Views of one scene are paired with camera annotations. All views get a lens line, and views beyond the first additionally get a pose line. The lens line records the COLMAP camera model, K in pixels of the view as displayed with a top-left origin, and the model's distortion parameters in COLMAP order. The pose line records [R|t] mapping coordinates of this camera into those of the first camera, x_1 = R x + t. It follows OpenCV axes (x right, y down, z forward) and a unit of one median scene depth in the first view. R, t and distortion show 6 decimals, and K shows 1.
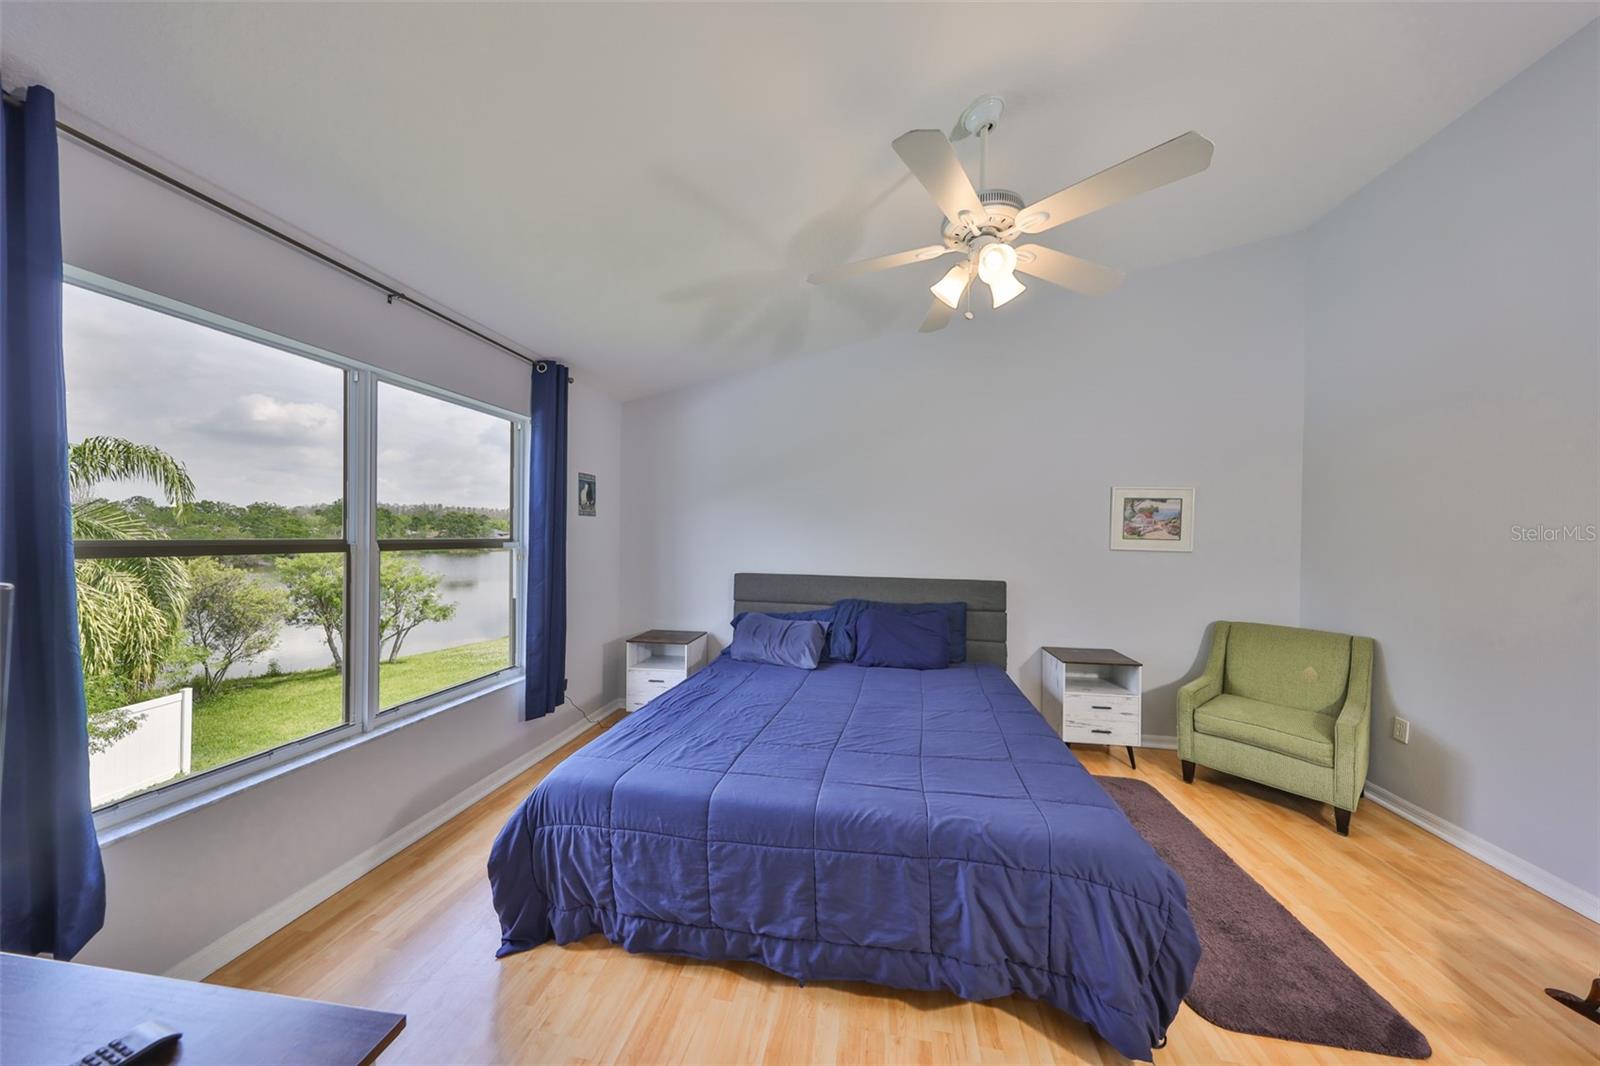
lens RADIAL K [[493.2, 0, 804.1], [0, 493.2, 540.2], [0, 0, 1]] dist [-0.001885, 0.000650]
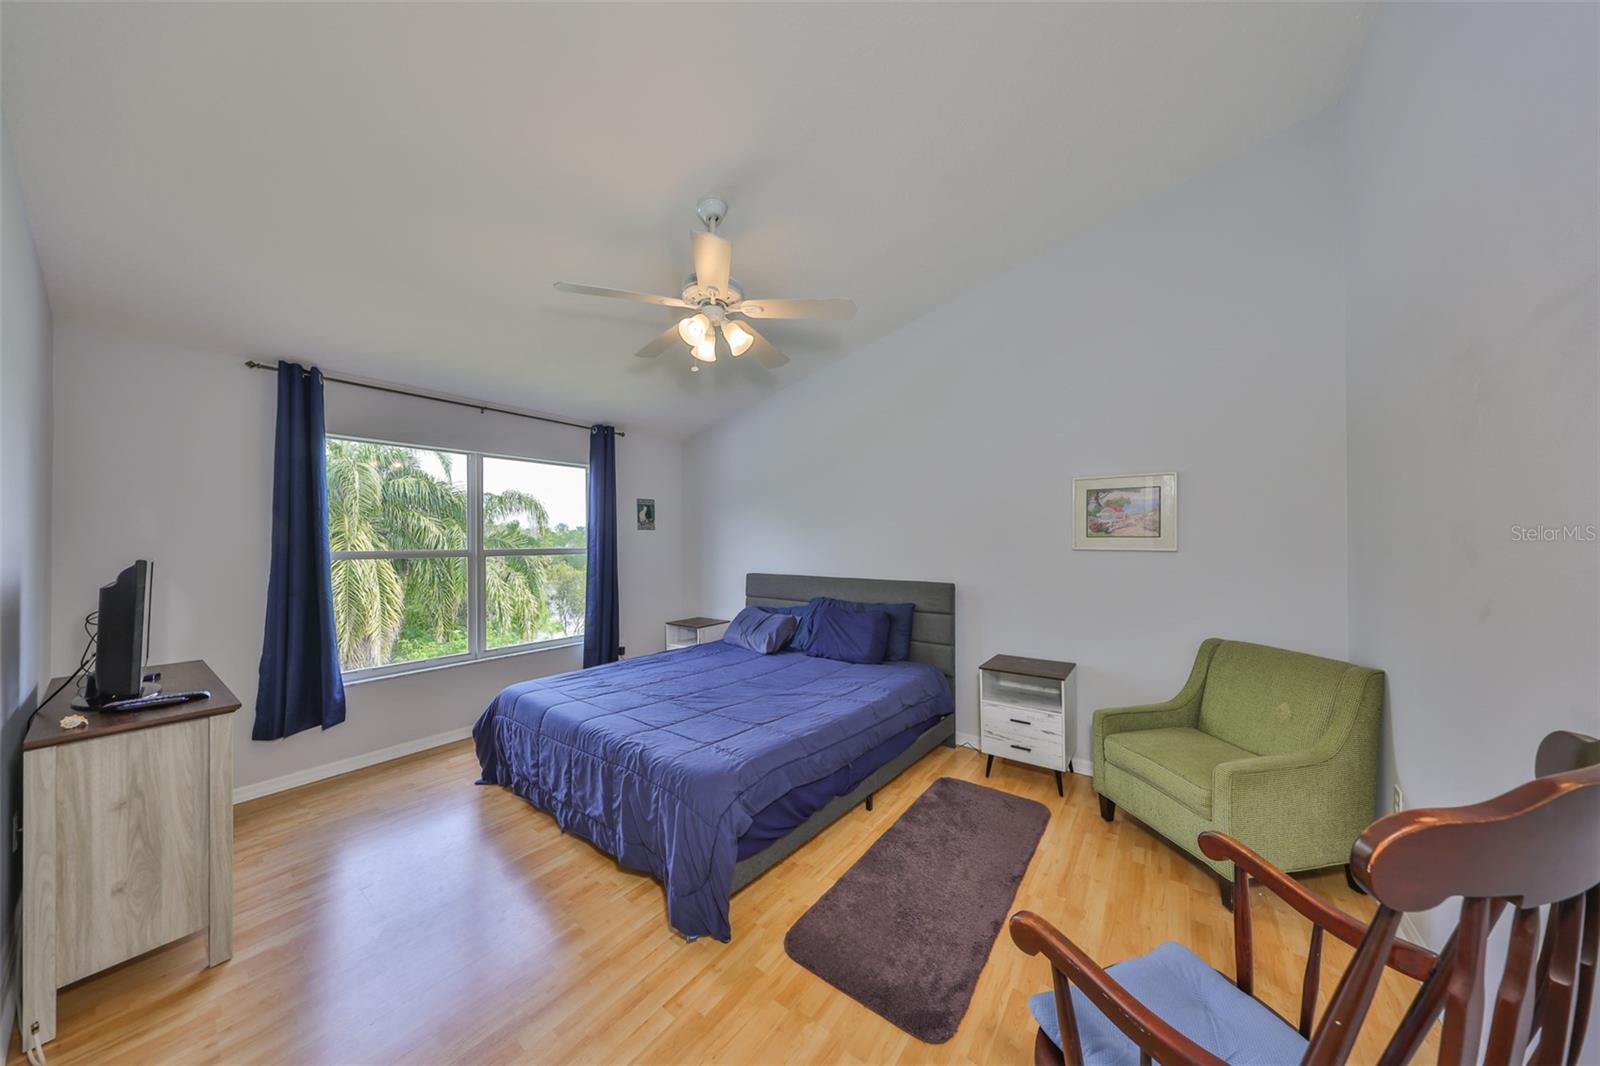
lens RADIAL K [[493.2, 0, 781.2], [0, 493.2, 539.7], [0, 0, 1]] dist [-0.001885, 0.000650]
pose [[0.879393, -0.023158, -0.475532, 0.591270], [0.017321, 0.999711, -0.016653, 0.007253], [0.475781, 0.006408, 0.879541, -0.021299]]
